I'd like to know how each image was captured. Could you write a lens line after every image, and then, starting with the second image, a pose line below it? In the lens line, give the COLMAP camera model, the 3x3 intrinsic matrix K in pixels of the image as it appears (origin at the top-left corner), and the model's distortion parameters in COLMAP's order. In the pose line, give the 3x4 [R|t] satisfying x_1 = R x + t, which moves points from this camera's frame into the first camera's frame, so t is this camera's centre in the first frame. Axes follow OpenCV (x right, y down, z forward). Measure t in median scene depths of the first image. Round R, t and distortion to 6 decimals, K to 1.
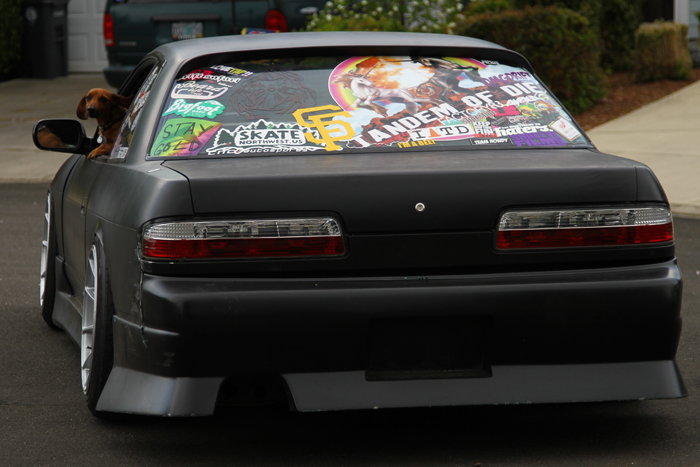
lens RADIAL K [[2798.2, 0, 350.0], [0, 2798.2, 233.5], [0, 0, 1]] dist [0.325743, 0.110015]
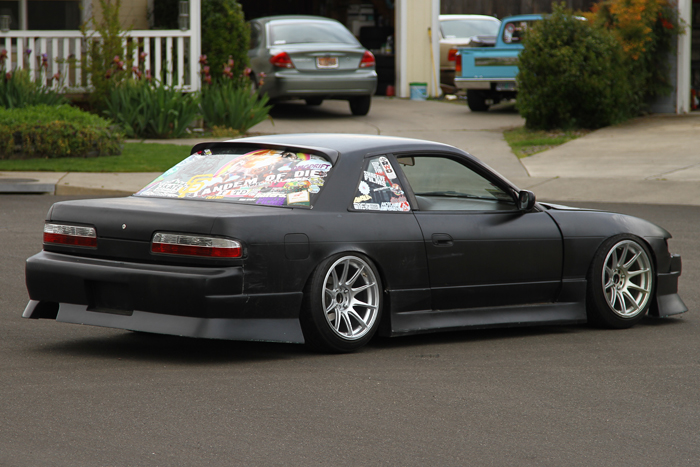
lens RADIAL K [[3394.6, 0, 350.0], [0, 3394.6, 233.5], [0, 0, 1]] dist [0.355464, 3.061005]
pose [[0.611292, 0.083487, -0.786989, 1.845271], [-0.094219, 0.995025, 0.032372, -0.089325], [0.785776, 0.054361, 0.616117, -0.315145]]
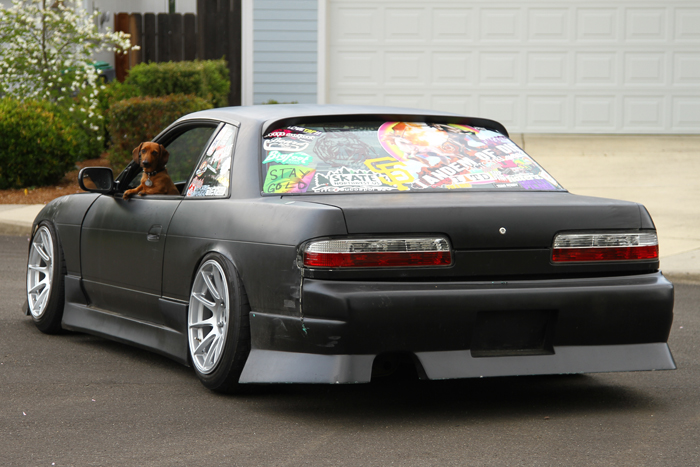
lens RADIAL K [[2339.0, 0, 350.0], [0, 2339.0, 233.5], [0, 0, 1]] dist [0.119158, 1.488235]
pose [[0.968906, 0.009123, 0.247259, -0.306078], [-0.003011, 0.999681, -0.025084, 0.019345], [-0.247409, 0.023559, 0.968625, -0.084470]]
